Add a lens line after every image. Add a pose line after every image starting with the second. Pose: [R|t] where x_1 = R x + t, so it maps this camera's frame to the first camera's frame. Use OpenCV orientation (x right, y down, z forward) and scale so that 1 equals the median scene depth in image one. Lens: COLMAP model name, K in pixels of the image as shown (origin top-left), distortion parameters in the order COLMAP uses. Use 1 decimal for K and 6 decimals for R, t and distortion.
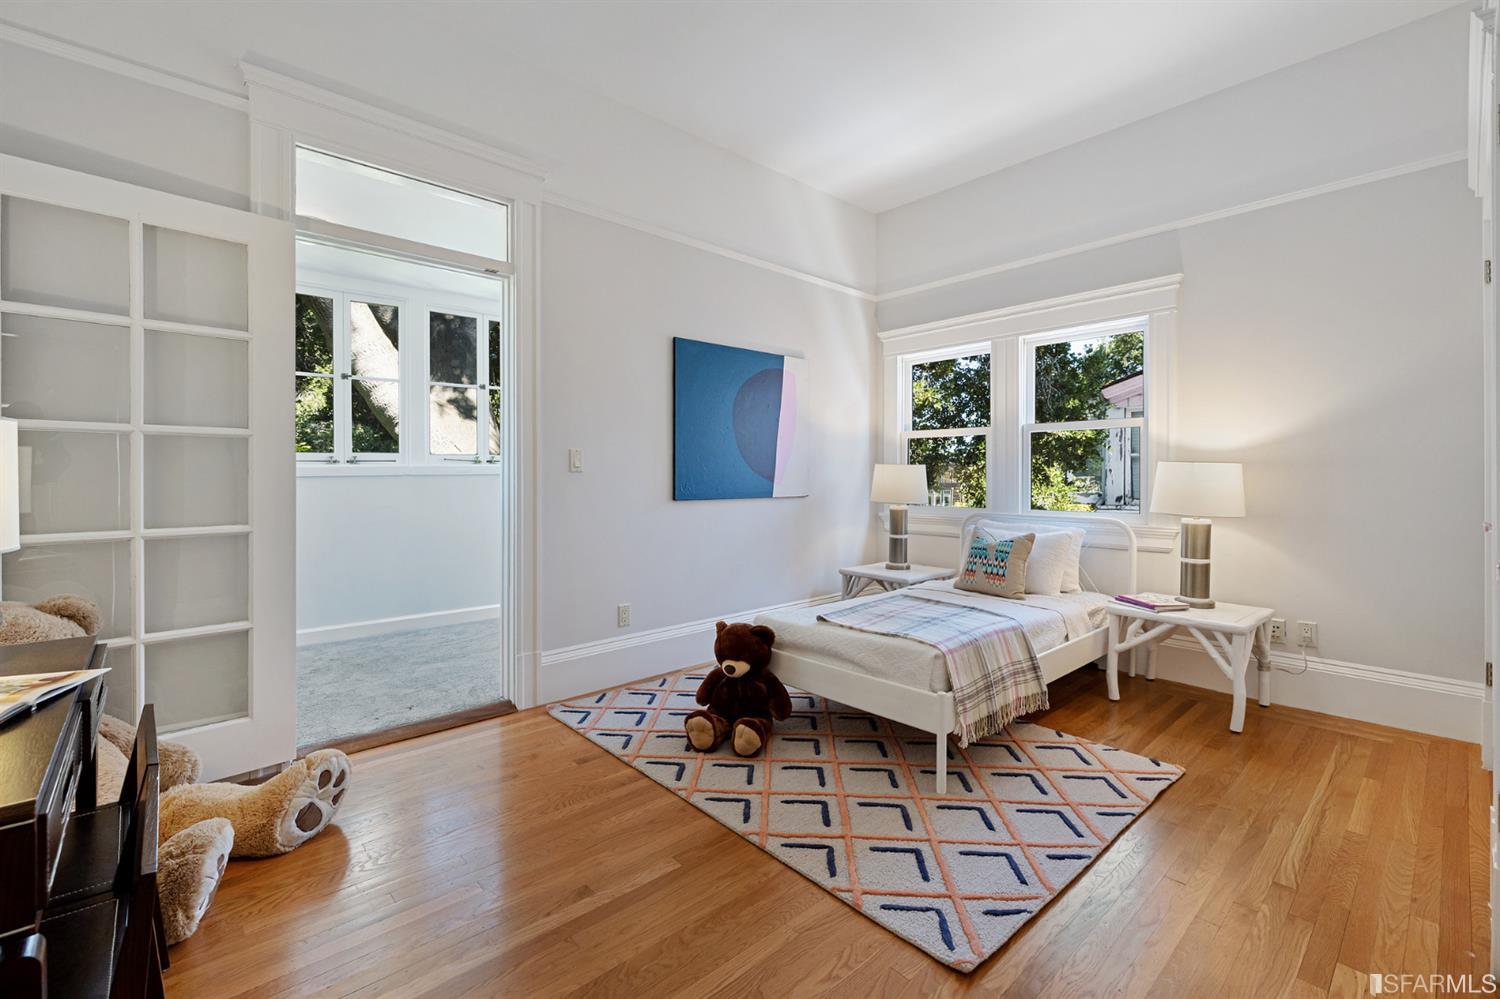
lens RADIAL K [[638.6, 0, 753.6], [0, 638.6, 503.5], [0, 0, 1]] dist [0.001803, 0.000411]
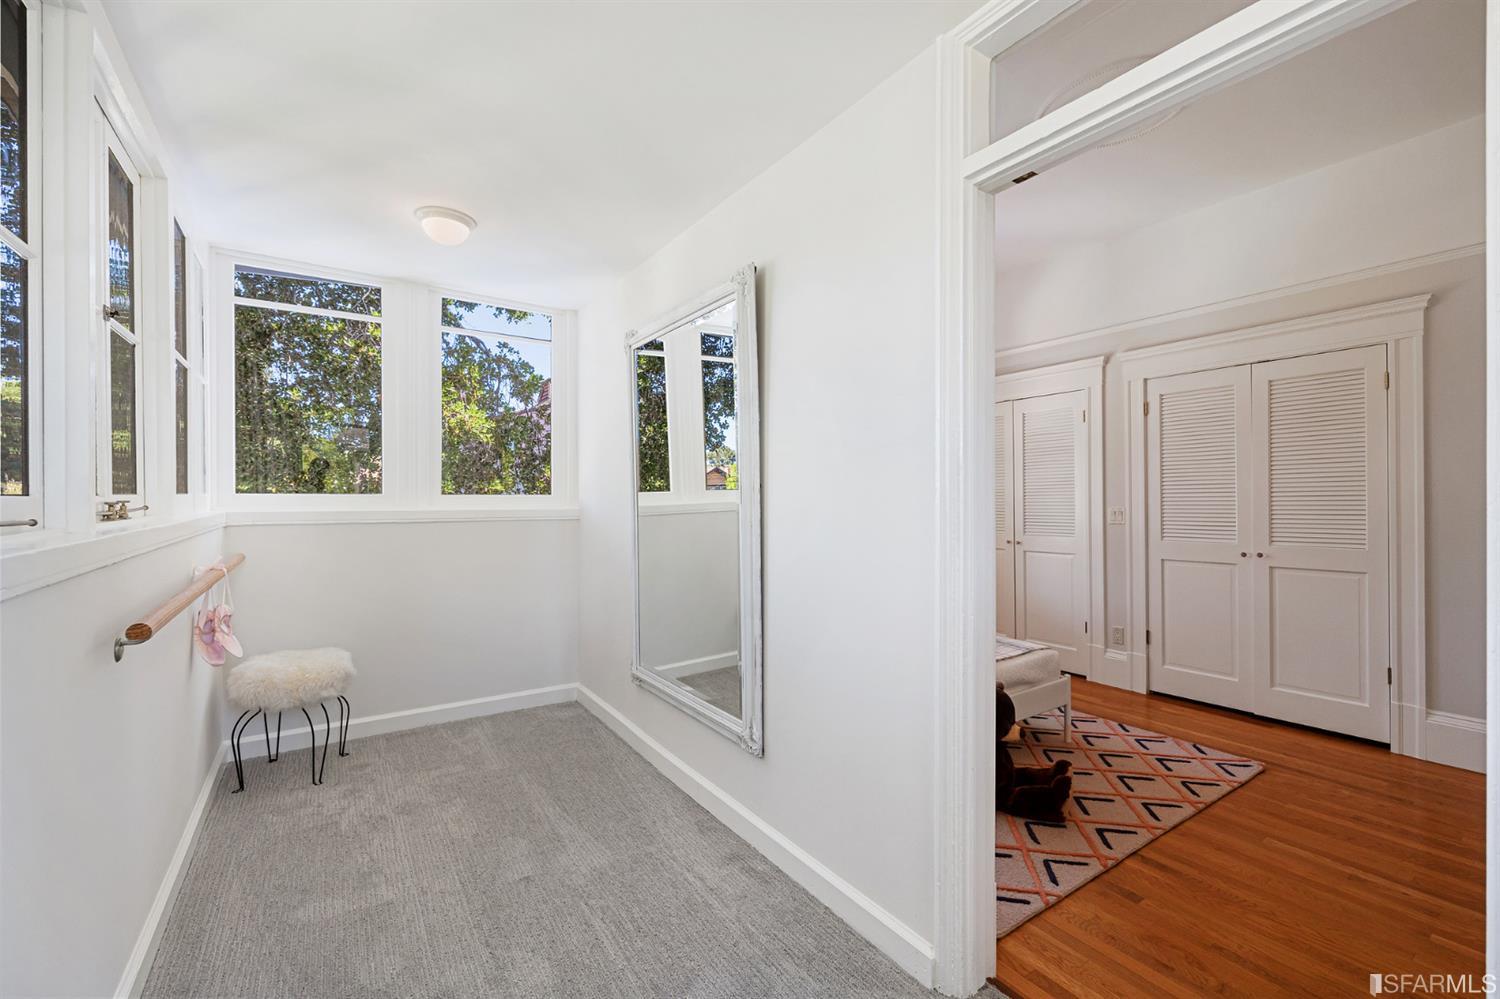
lens RADIAL K [[638.6, 0, 753.6], [0, 638.6, 503.5], [0, 0, 1]] dist [0.001803, 0.000411]
pose [[0.146355, -0.013724, 0.989137, -1.345292], [0.041985, 0.999089, 0.007650, -0.145420], [-0.988341, 0.040409, 0.146798, 1.579347]]
